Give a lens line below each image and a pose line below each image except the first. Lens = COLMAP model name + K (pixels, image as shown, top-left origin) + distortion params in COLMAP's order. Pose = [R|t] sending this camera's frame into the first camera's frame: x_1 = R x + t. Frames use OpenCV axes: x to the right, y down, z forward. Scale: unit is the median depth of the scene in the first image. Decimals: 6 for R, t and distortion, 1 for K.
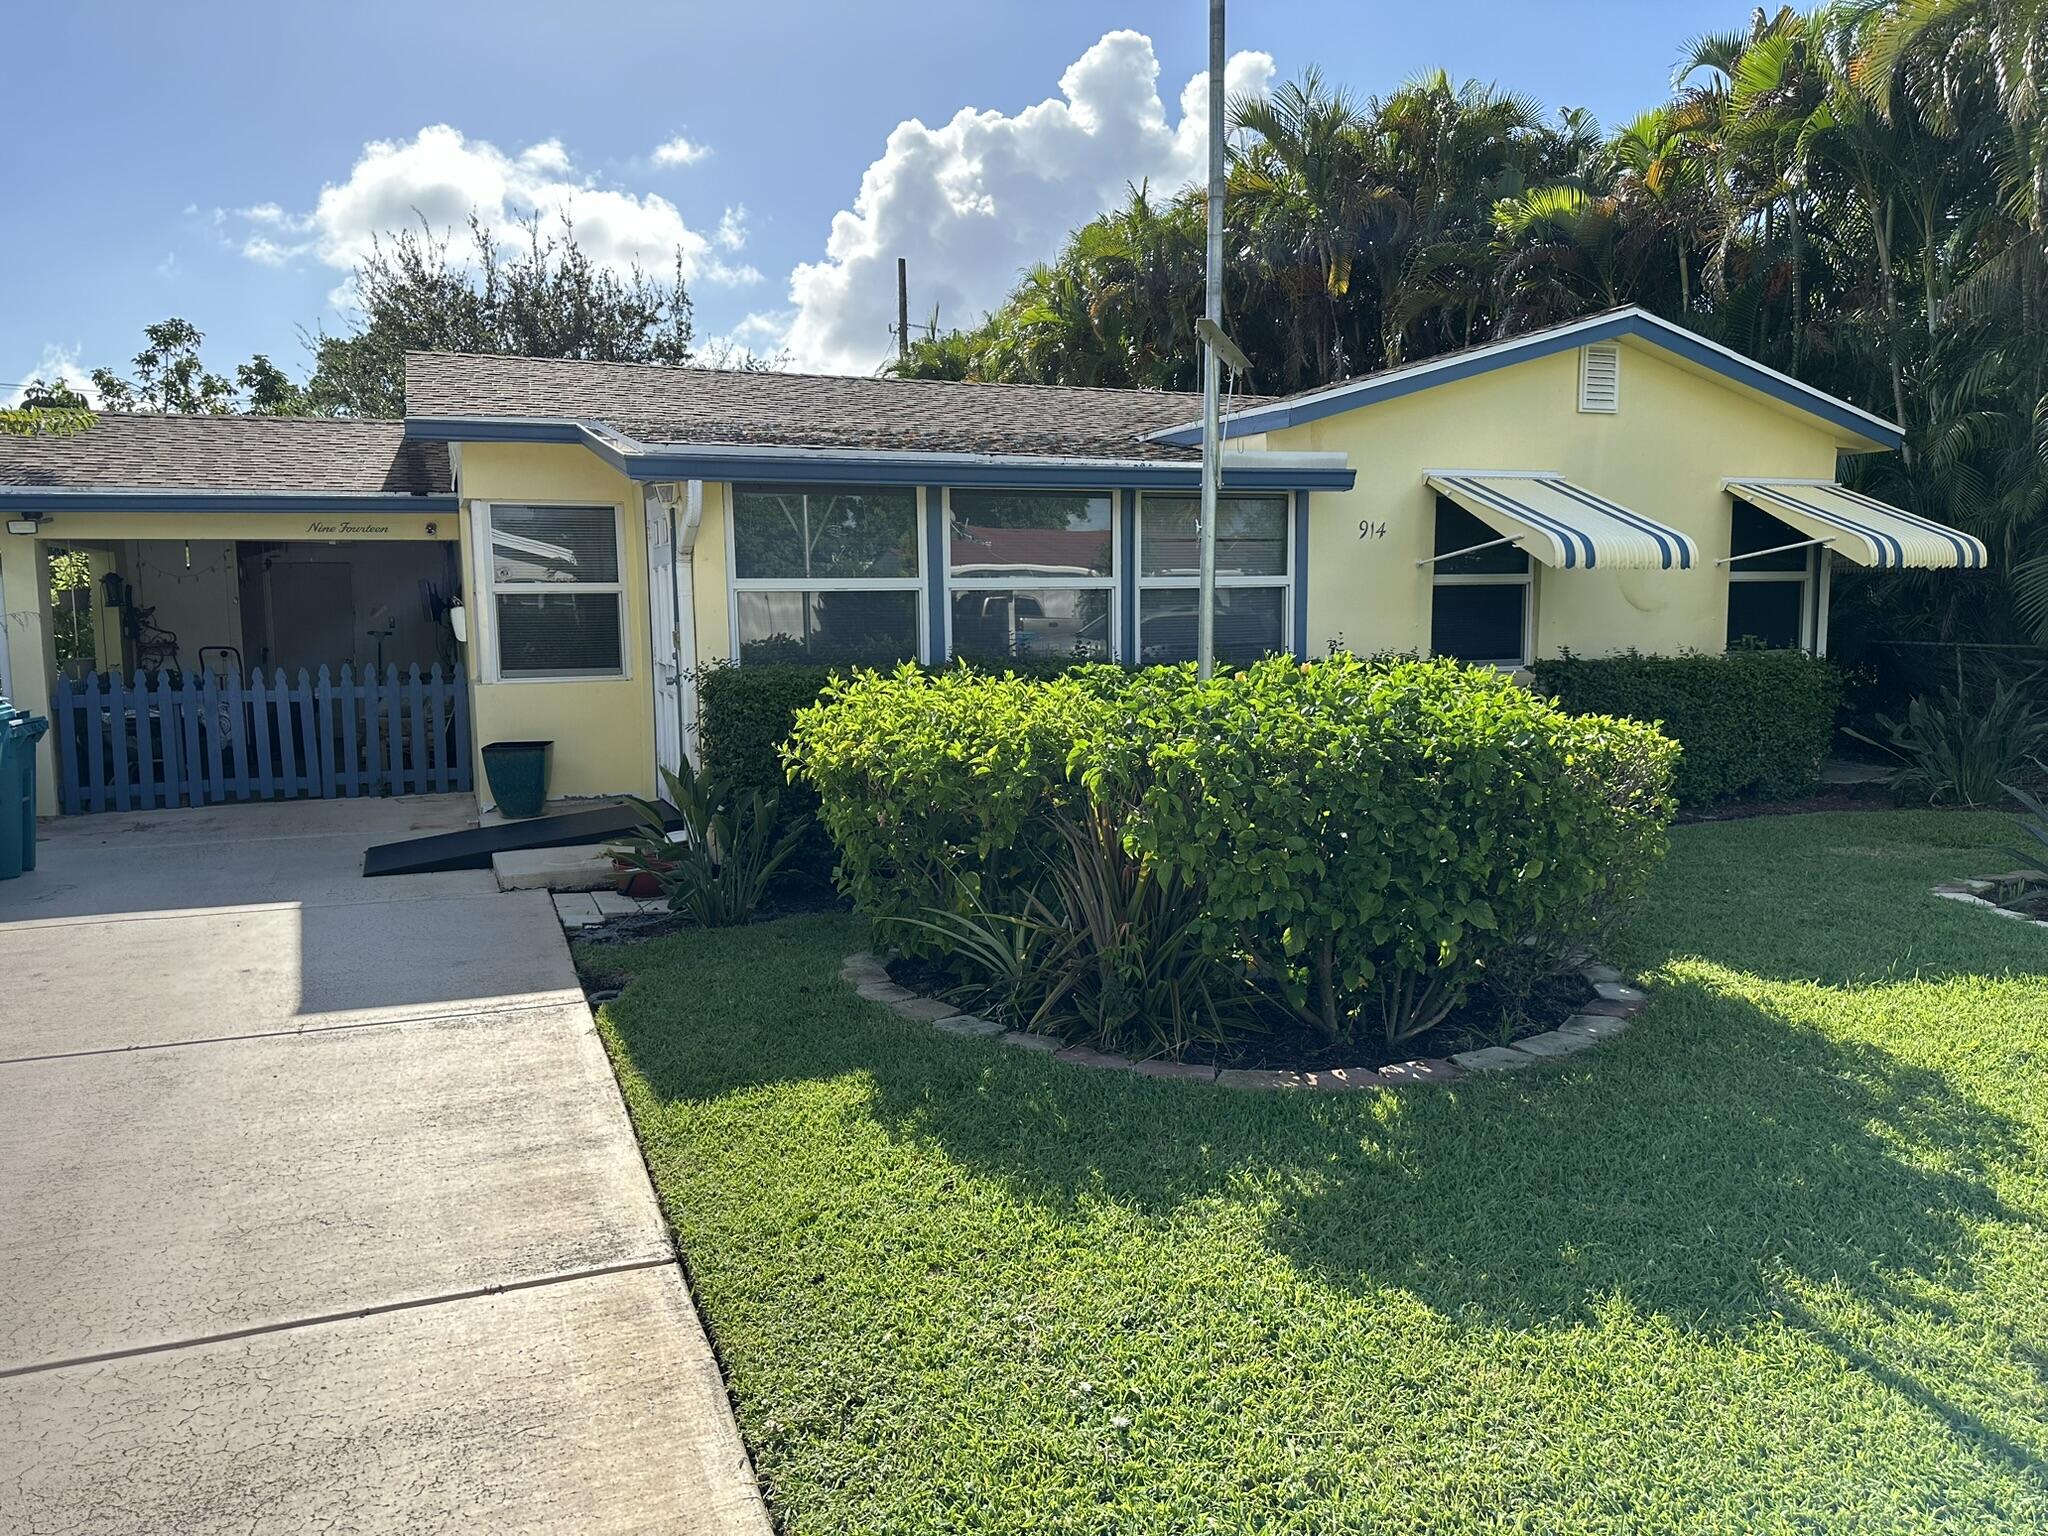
lens RADIAL K [[1440.1, 0, 1027.5], [0, 1440.1, 754.1], [0, 0, 1]] dist [0.046934, -0.049652]
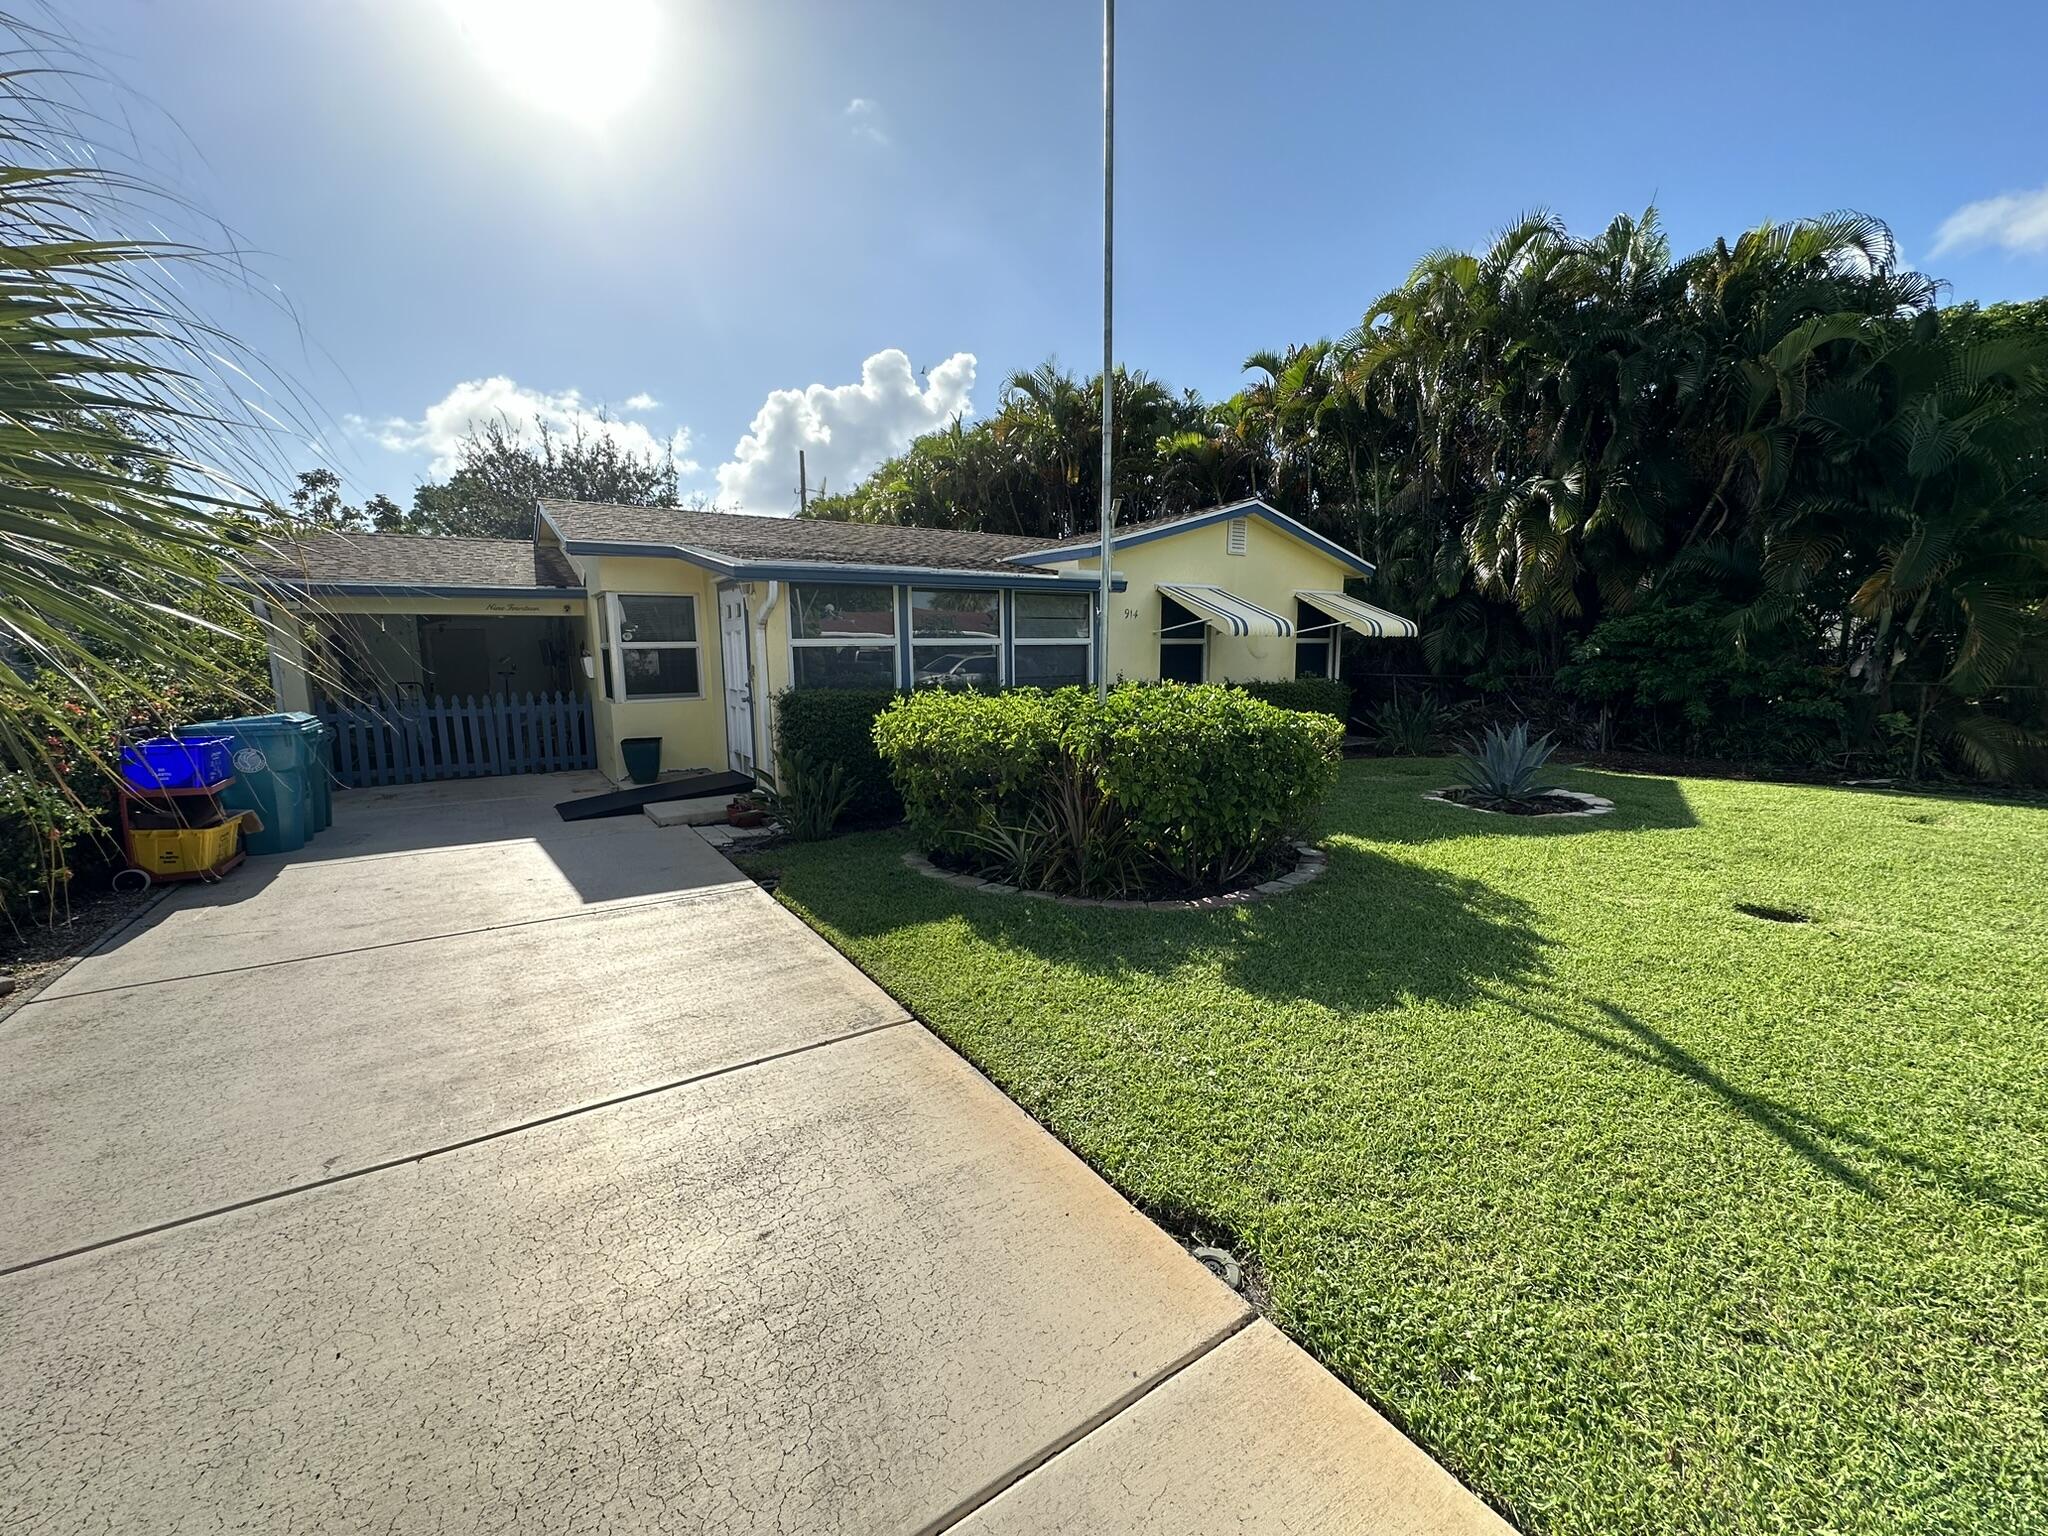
lens RADIAL K [[818.4, 0, 1017.1], [0, 818.4, 768.4], [0, 0, 1]] dist [-0.002326, -0.000539]
pose [[0.979981, -0.027682, 0.197159, -0.126424], [0.020768, 0.999098, 0.037052, 0.000461], [-0.198007, -0.032216, 0.979671, -0.005234]]
